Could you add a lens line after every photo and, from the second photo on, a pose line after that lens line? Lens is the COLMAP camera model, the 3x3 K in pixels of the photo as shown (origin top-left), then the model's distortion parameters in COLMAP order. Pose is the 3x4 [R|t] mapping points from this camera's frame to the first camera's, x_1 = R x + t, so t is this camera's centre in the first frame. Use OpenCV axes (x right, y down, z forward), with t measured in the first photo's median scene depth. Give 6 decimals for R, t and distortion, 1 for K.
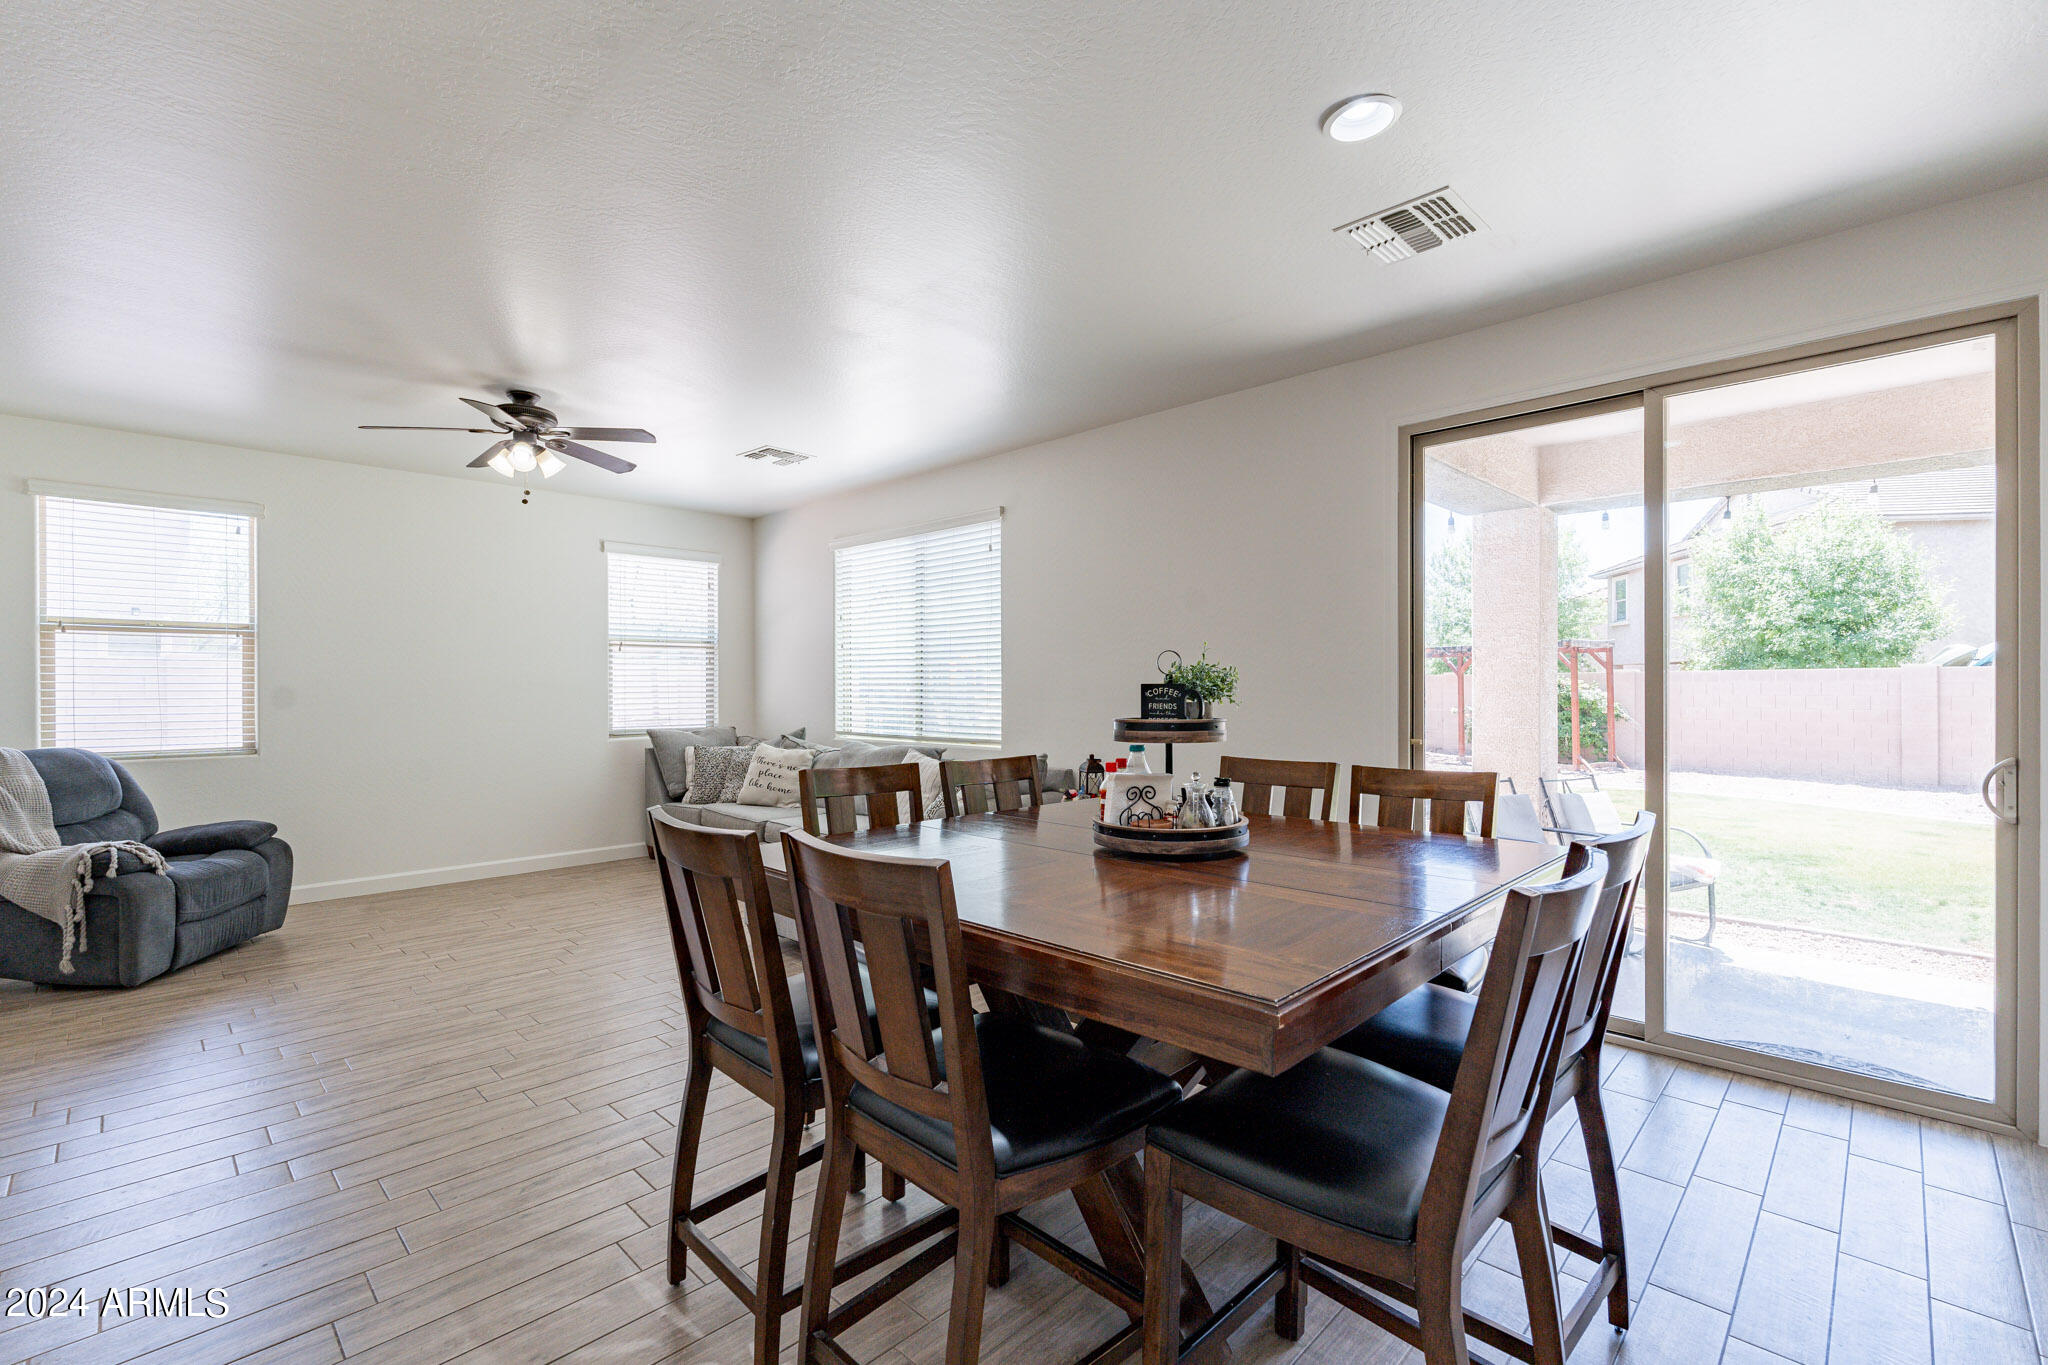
lens RADIAL K [[891.4, 0, 1024.0], [0, 891.4, 682.5], [0, 0, 1]] dist [-0.002439, -0.000806]
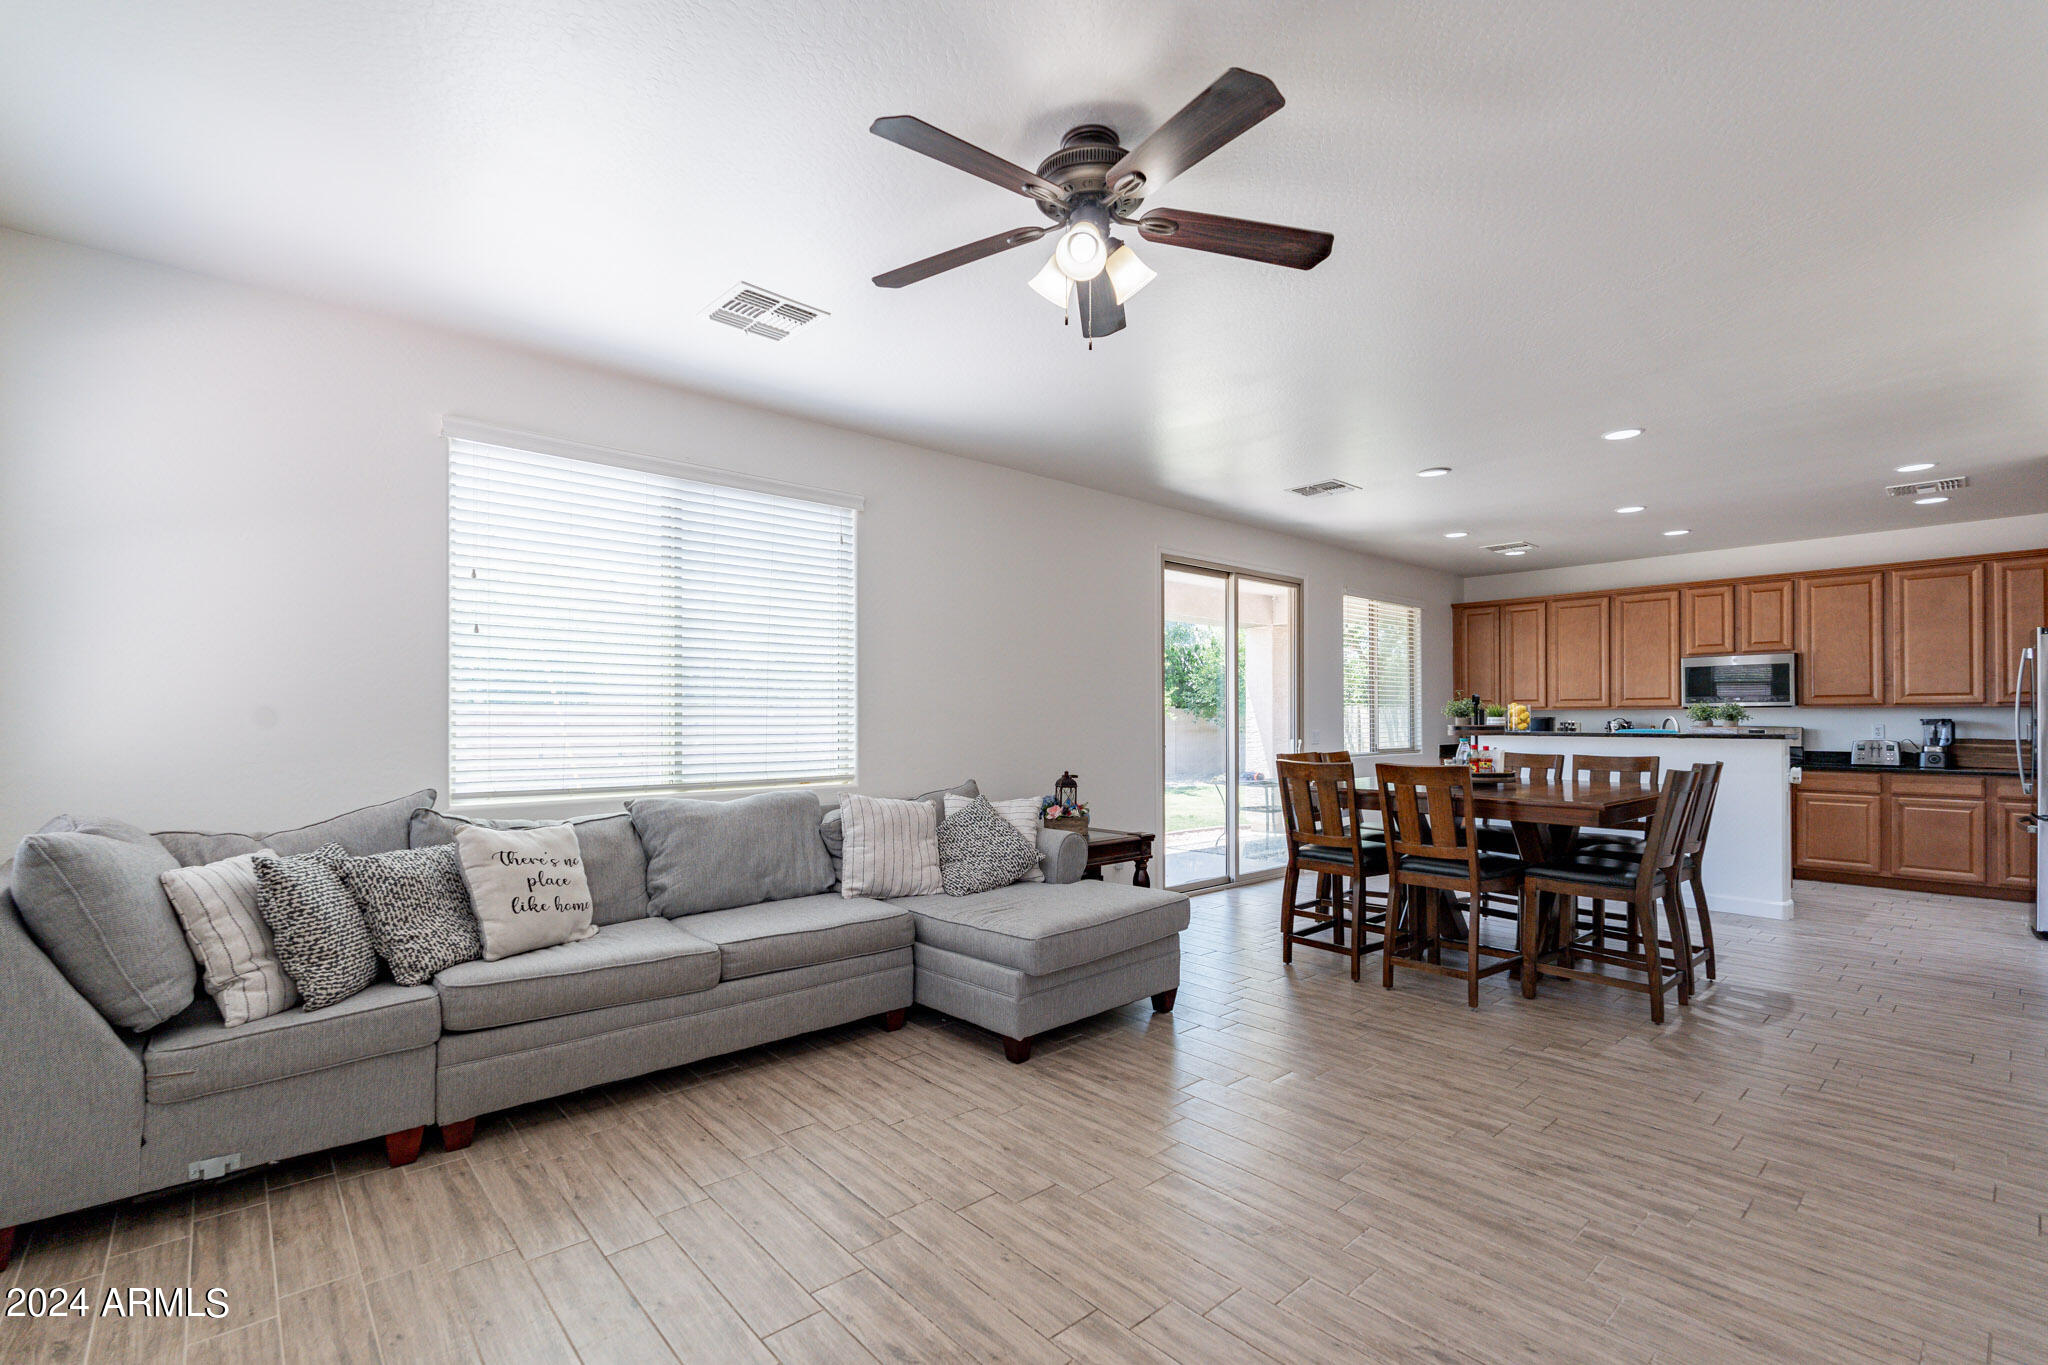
lens RADIAL K [[907.0, 0, 1014.5], [0, 907.0, 711.4], [0, 0, 1]] dist [-0.001678, -0.000214]
pose [[0.070842, 0.009647, 0.997441, -1.158384], [-0.005159, 0.999943, -0.009305, 0.017892], [-0.997474, -0.004487, 0.070887, 1.065888]]
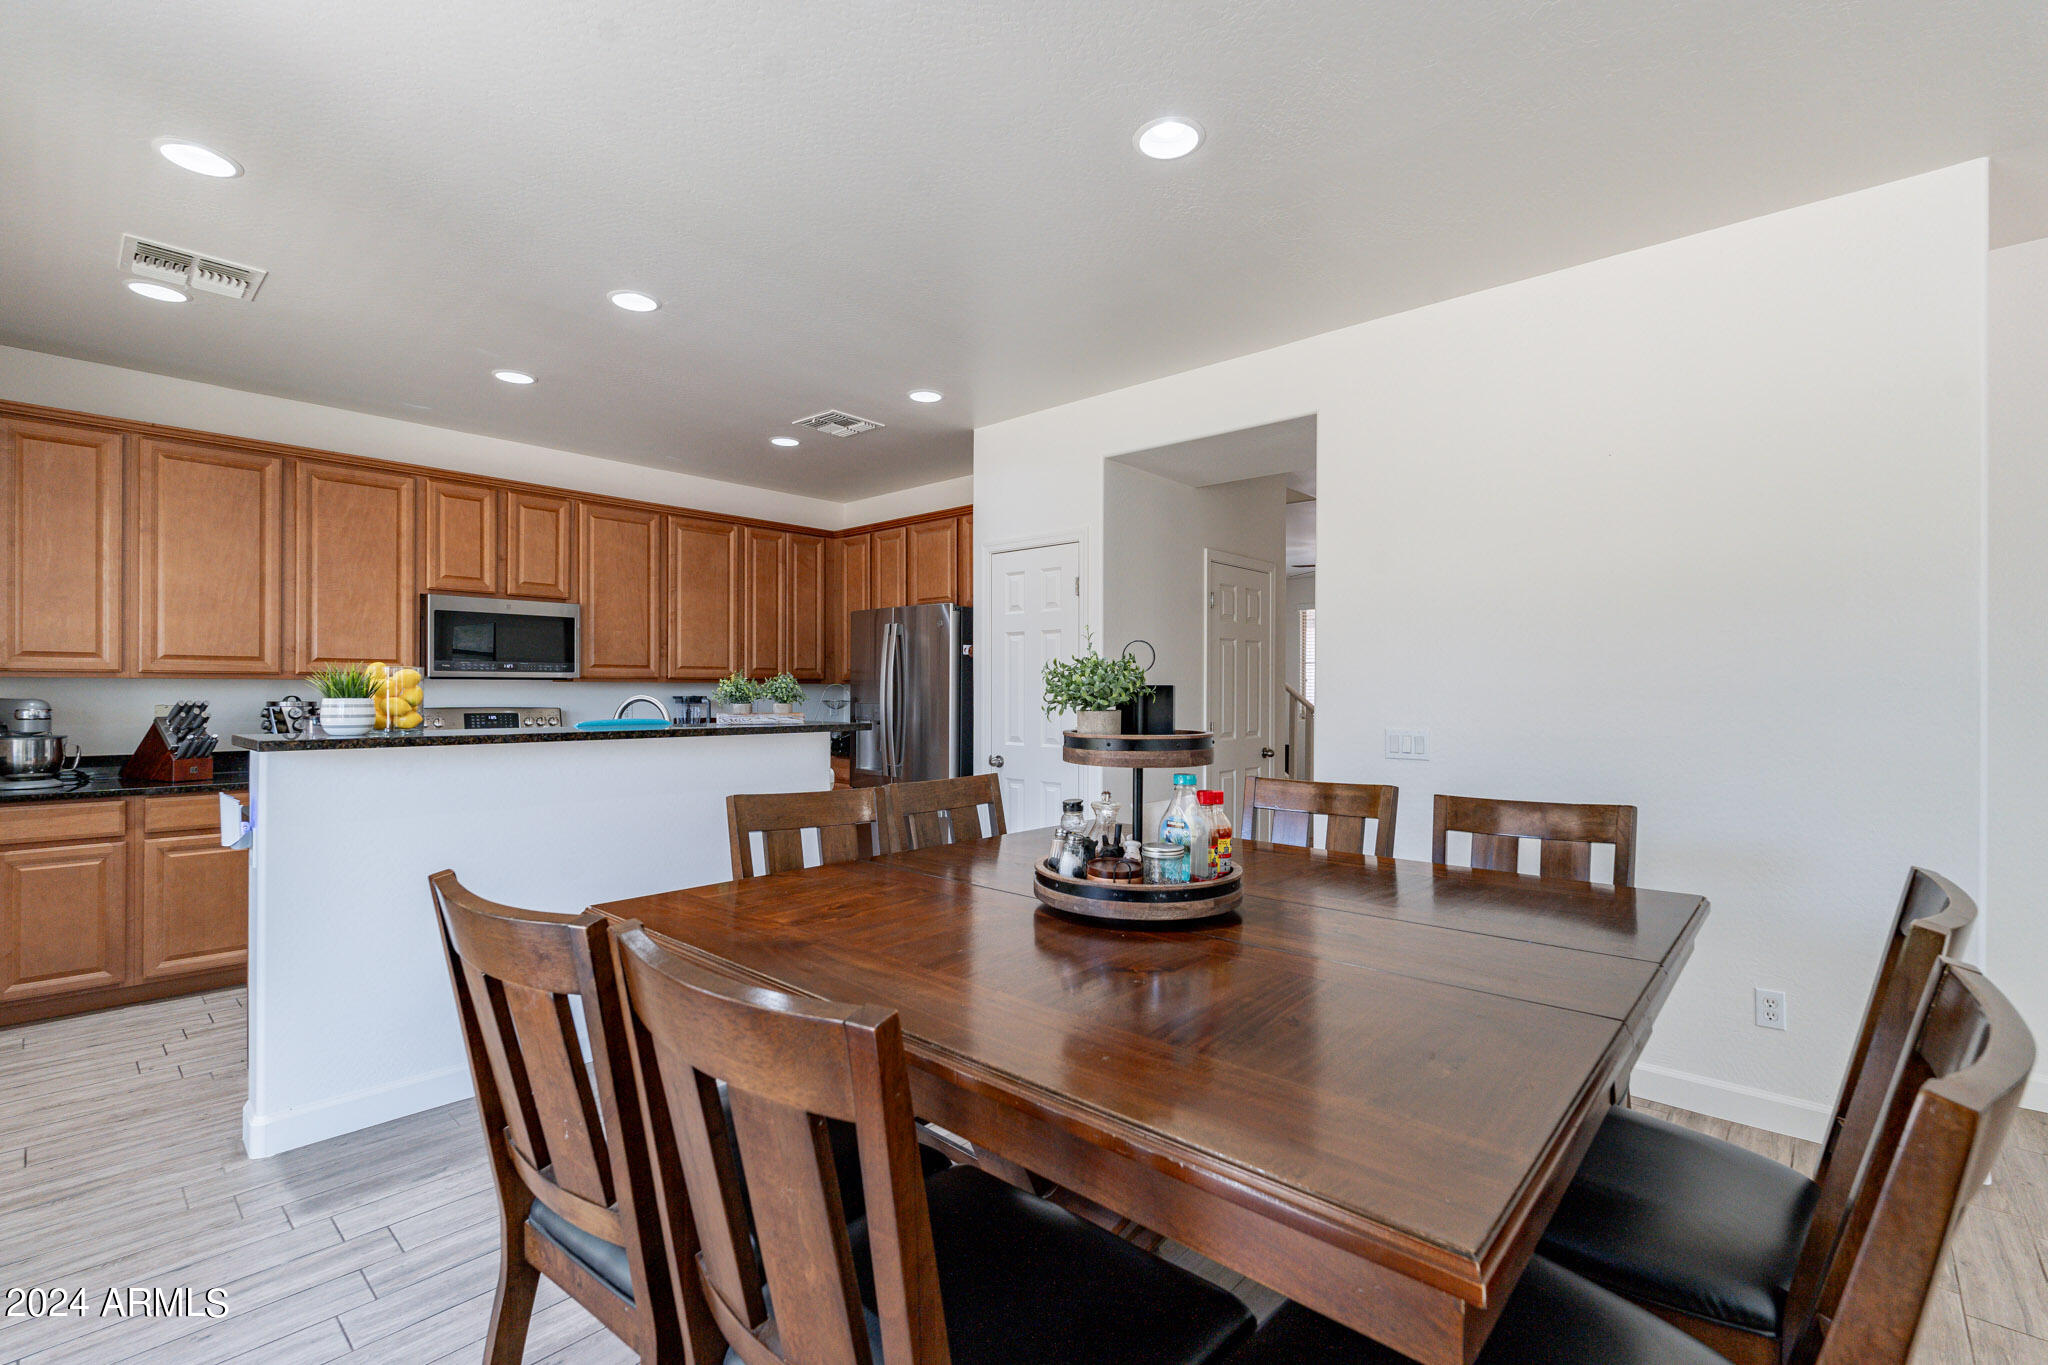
lens RADIAL K [[905.7, 0, 1024.0], [0, 905.7, 682.5], [0, 0, 1]] dist [-0.000104, 0.000275]
pose [[-0.999244, -0.003415, -0.038714, 0.156747], [-0.002859, 0.999892, -0.014390, 0.004905], [0.038759, -0.014269, -0.999147, 0.946960]]
